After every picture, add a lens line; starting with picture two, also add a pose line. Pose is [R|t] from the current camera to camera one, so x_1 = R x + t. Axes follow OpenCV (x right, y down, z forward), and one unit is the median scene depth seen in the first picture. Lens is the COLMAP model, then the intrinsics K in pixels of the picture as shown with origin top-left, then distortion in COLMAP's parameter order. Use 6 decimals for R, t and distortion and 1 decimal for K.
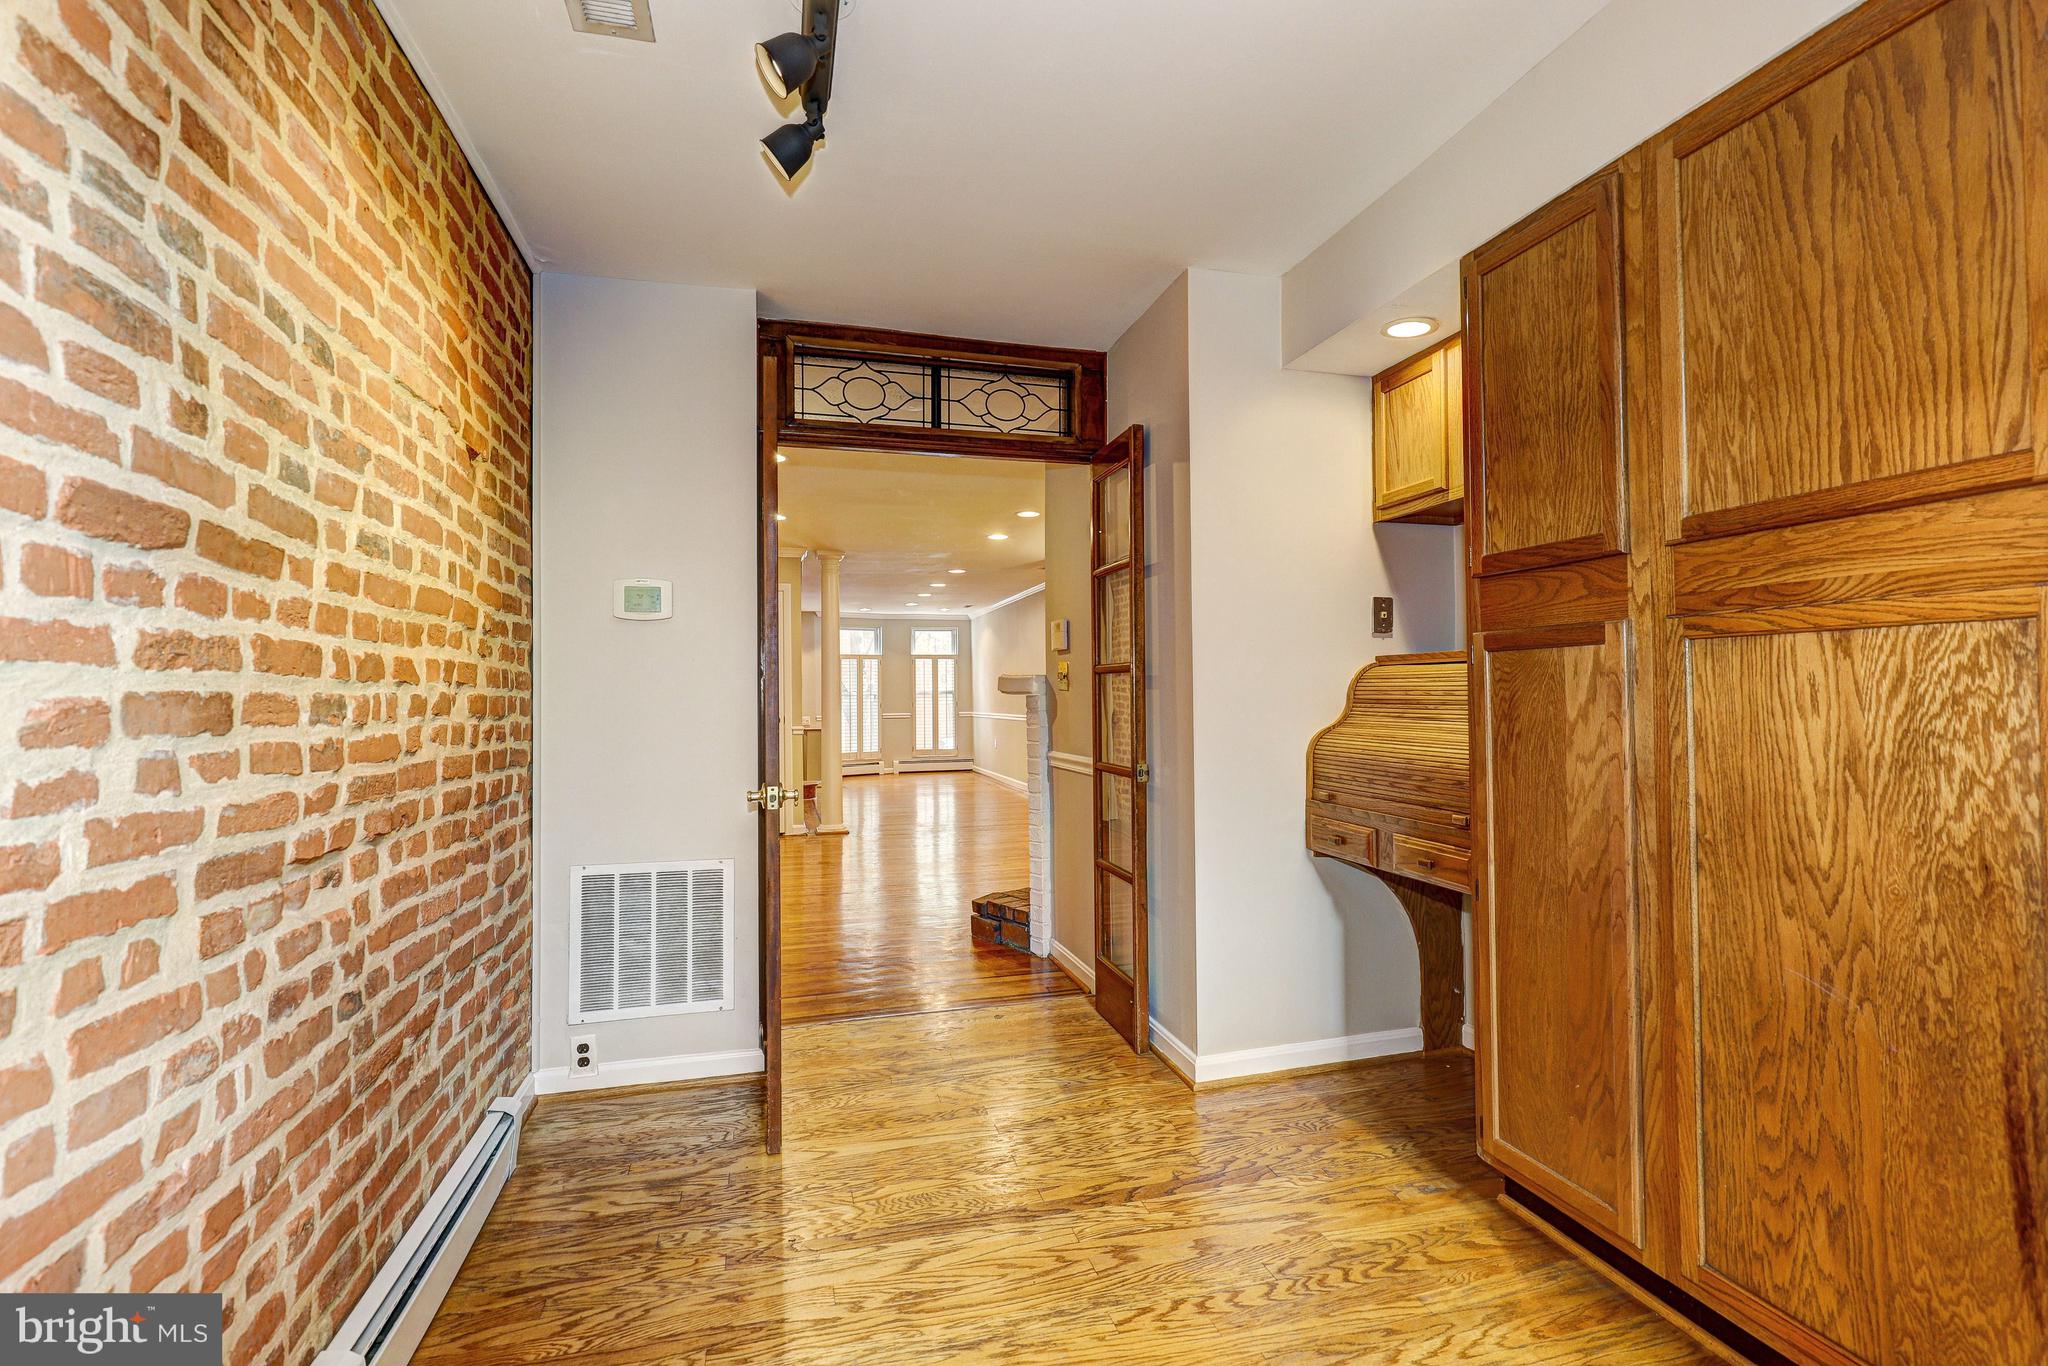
lens RADIAL K [[931.8, 0, 1029.4], [0, 931.8, 677.6], [0, 0, 1]] dist [0.004545, -0.000910]
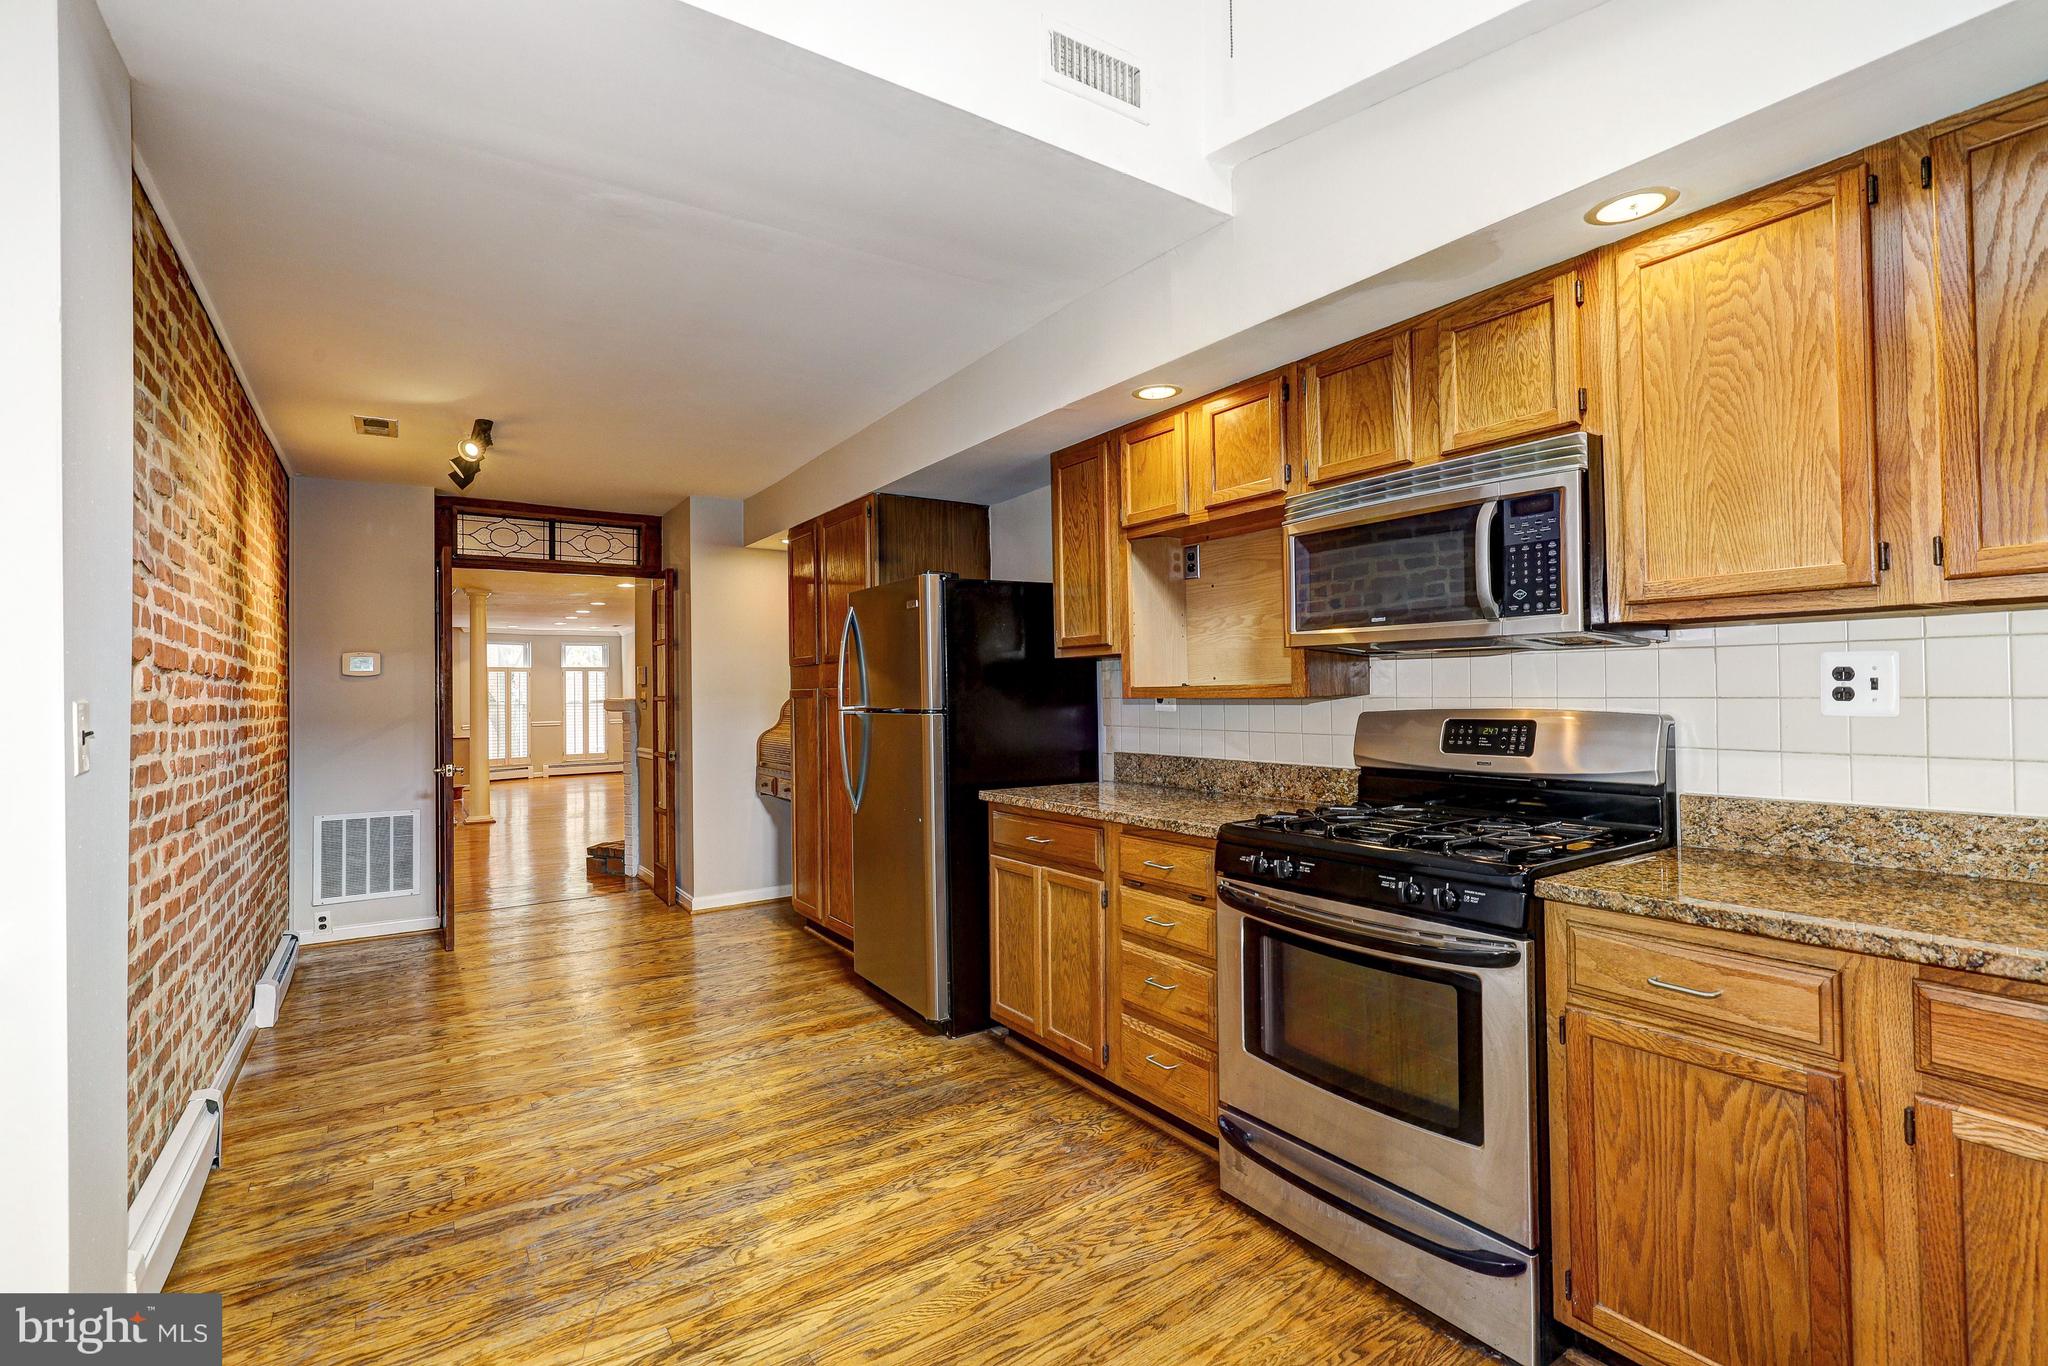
lens RADIAL K [[931.8, 0, 1029.8], [0, 931.8, 683.9], [0, 0, 1]] dist [0.004545, -0.000910]
pose [[0.947093, 0.000588, 0.320958, 0.213790], [-0.001956, 0.999990, 0.003940, -0.054472], [-0.320953, -0.004359, 0.947085, -1.065597]]
